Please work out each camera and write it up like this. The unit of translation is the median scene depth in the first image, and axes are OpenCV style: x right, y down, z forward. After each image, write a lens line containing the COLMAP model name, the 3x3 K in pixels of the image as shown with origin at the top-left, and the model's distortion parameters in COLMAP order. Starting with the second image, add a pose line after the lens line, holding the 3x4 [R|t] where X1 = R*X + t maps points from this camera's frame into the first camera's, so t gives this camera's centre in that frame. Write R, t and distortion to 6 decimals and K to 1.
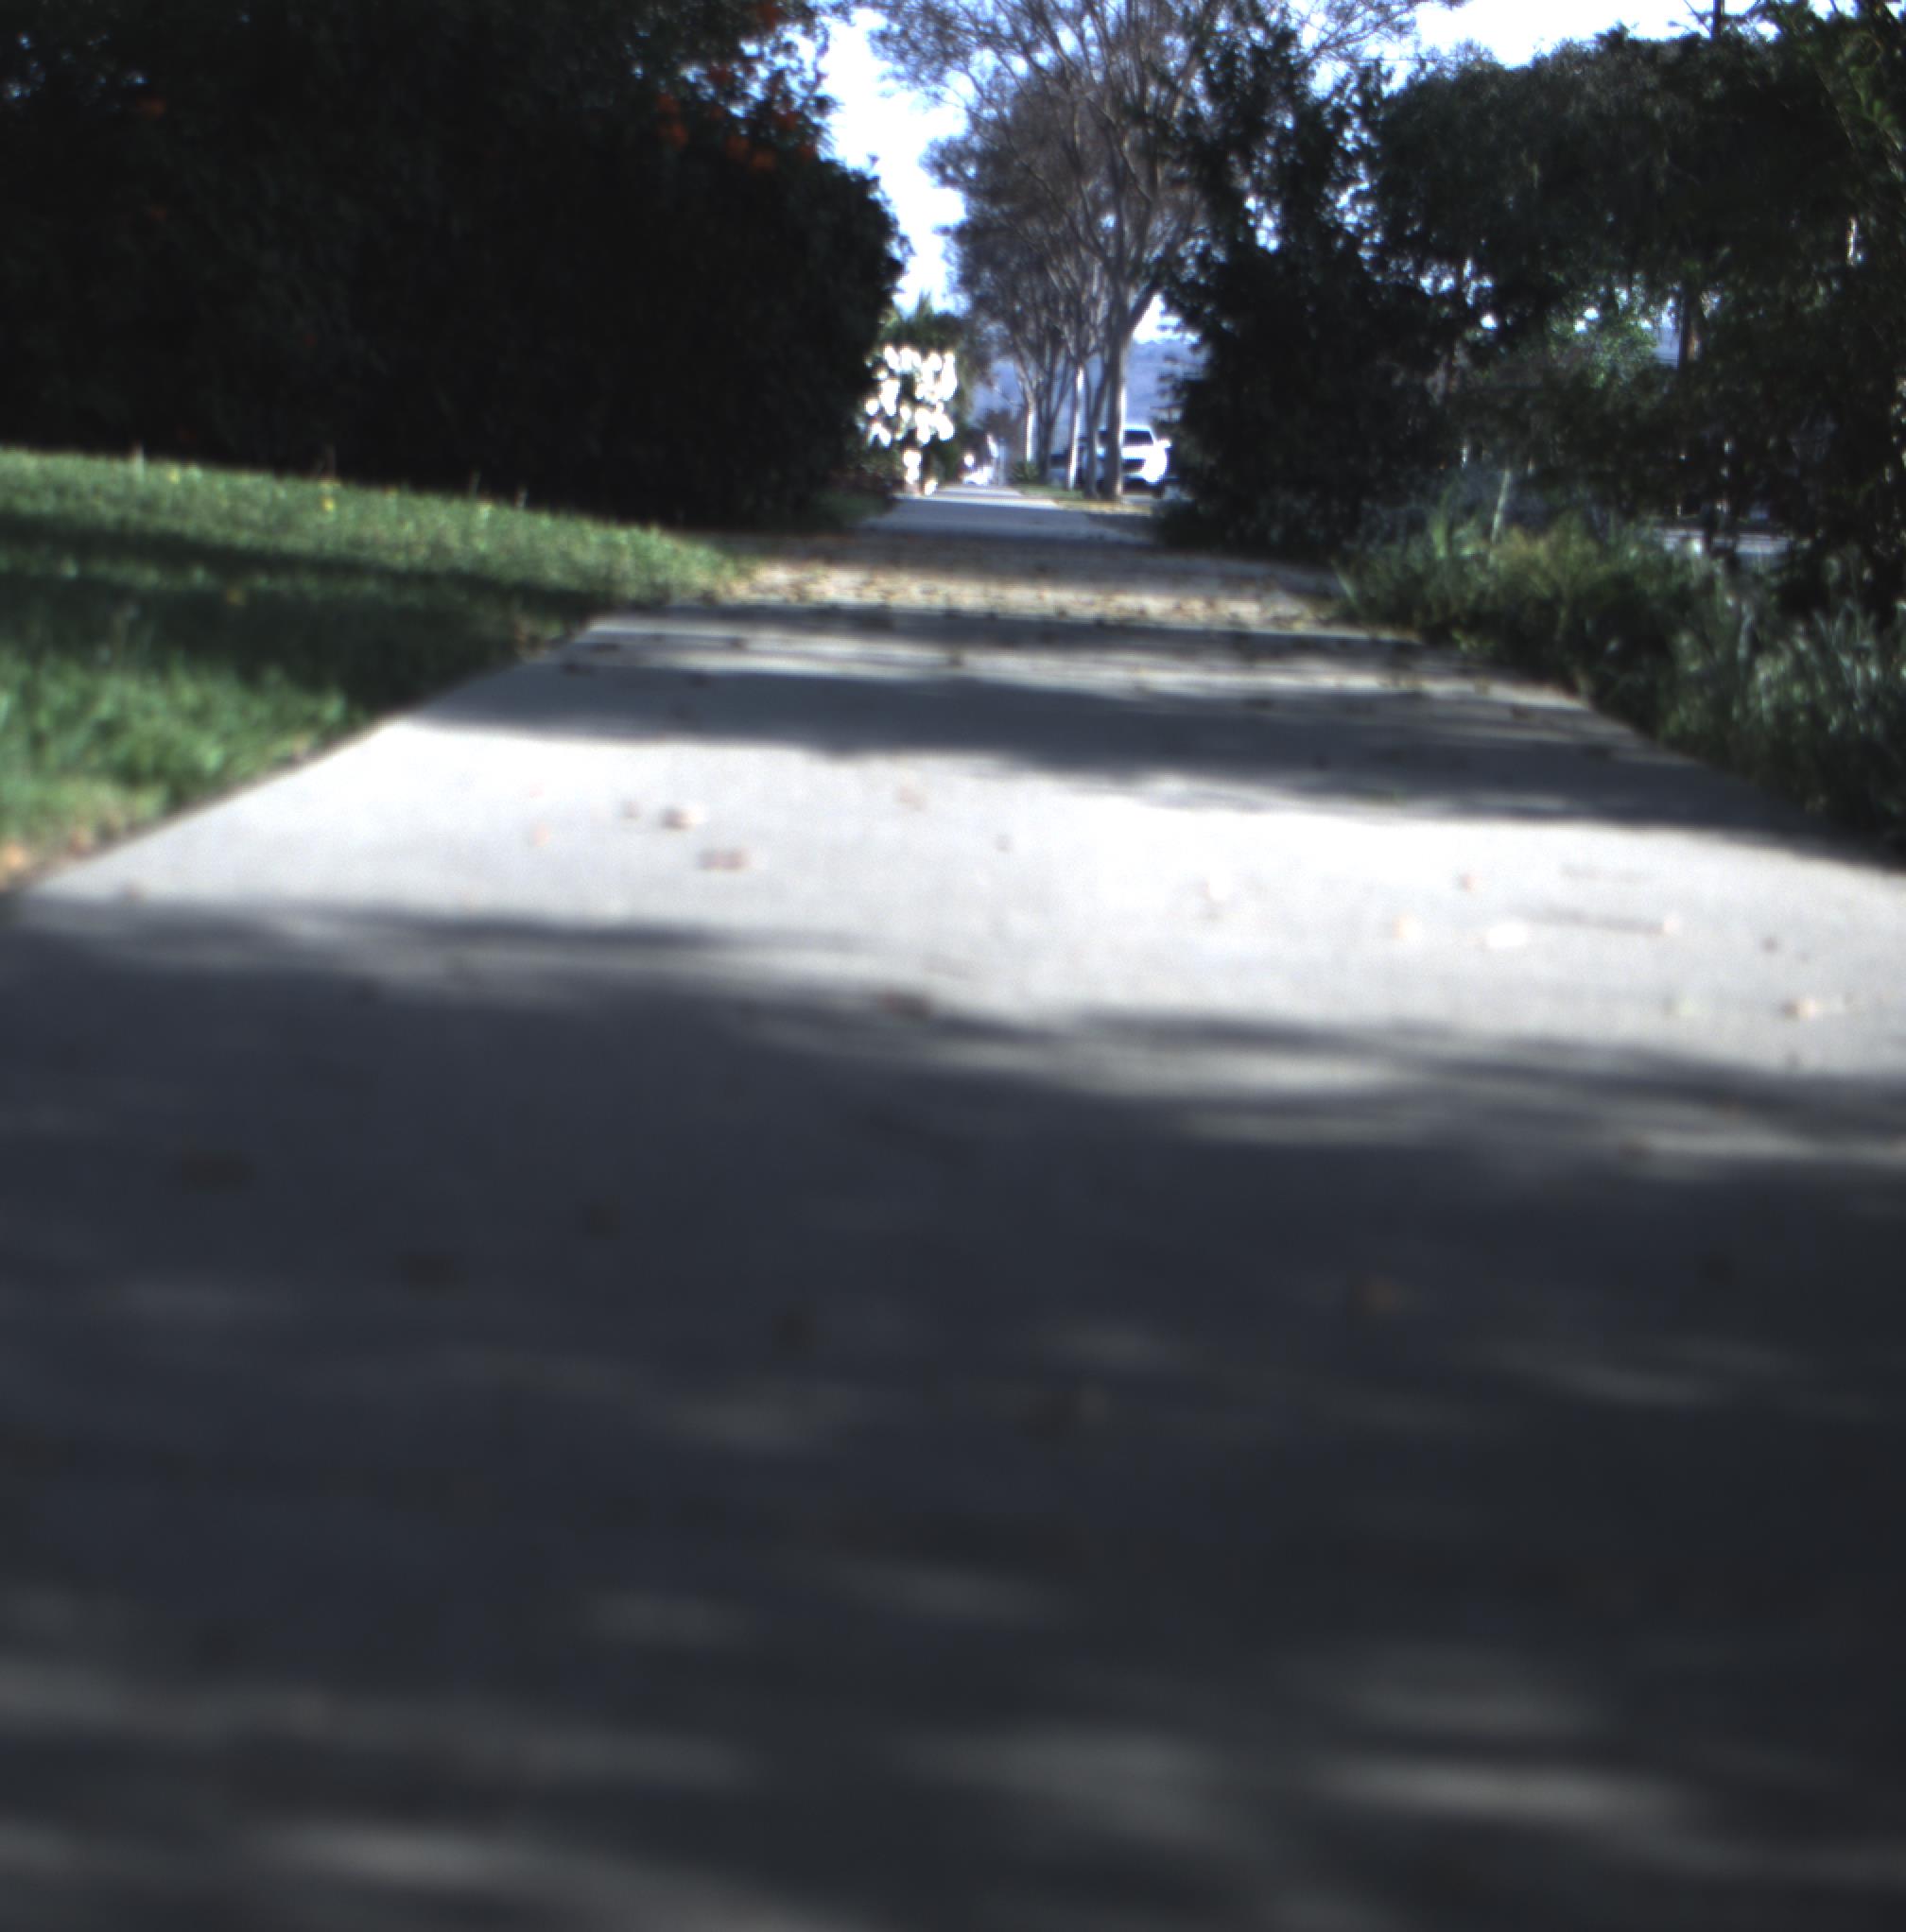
lens RADIAL K [[4300.9, 0, 740.2], [0, 4300.9, 927.0], [0, 0, 1]] dist [-0.158935, 0.834870]
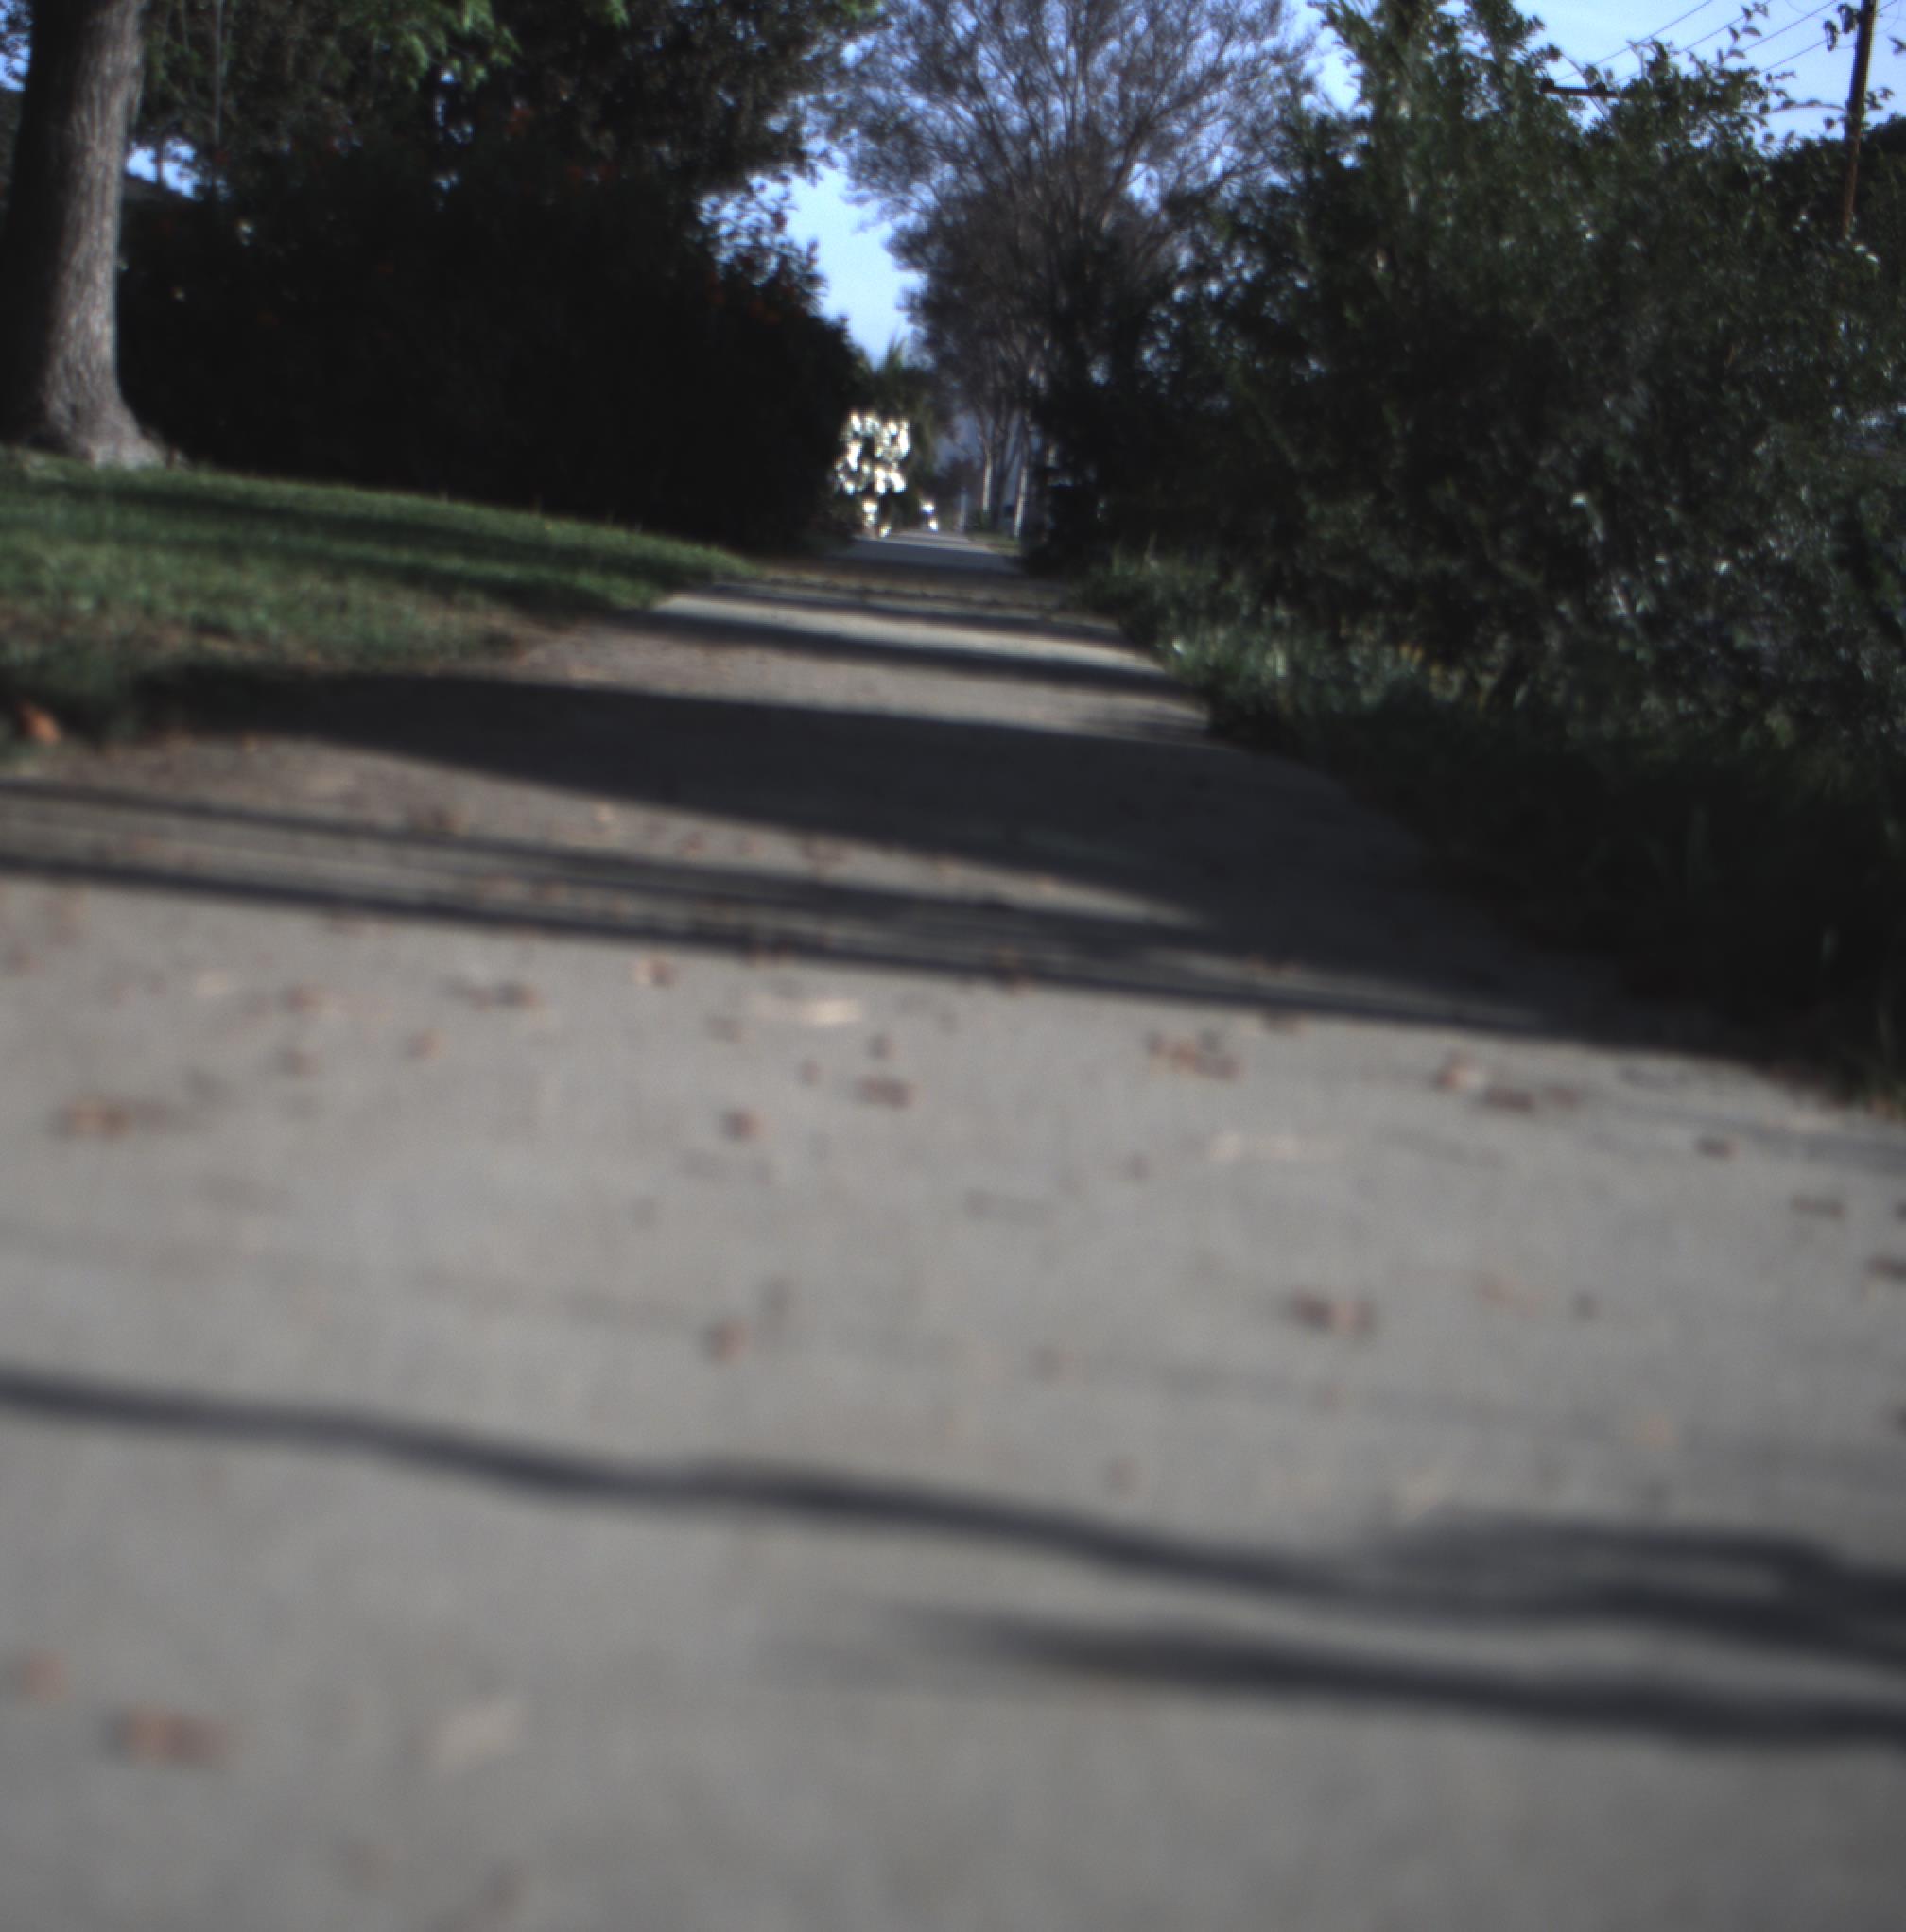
lens RADIAL K [[4300.9, 0, 740.2], [0, 4300.9, 927.0], [0, 0, 1]] dist [-0.158935, 0.834870]
pose [[0.999220, 0.037787, 0.011480, -0.005450], [-0.037686, 0.999249, -0.008959, 0.019509], [-0.011810, 0.008519, 0.999894, -0.189954]]
